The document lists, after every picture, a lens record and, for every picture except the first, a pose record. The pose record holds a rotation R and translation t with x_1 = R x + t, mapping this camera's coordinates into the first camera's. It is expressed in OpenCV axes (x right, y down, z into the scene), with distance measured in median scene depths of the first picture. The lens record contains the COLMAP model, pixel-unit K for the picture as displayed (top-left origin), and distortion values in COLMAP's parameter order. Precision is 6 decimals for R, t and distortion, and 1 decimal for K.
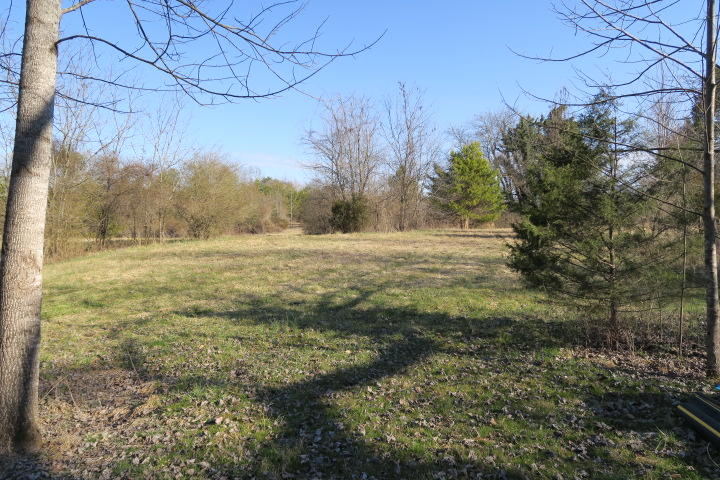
lens RADIAL K [[494.5, 0, 360.1], [0, 494.5, 238.5], [0, 0, 1]] dist [-0.018166, 0.007423]
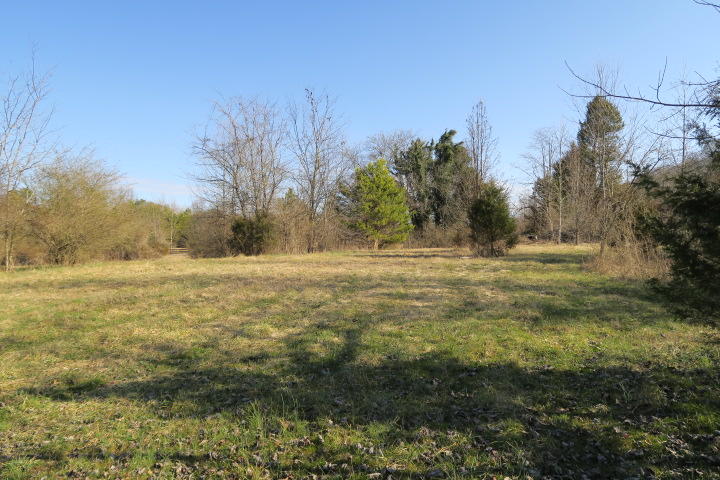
lens RADIAL K [[494.5, 0, 357.4], [0, 494.5, 238.5], [0, 0, 1]] dist [-0.018166, 0.007423]
pose [[0.973034, -0.006934, 0.230557, -0.042408], [0.018824, 0.998601, -0.049412, 0.004912], [-0.229891, 0.052420, 0.971803, 0.111478]]
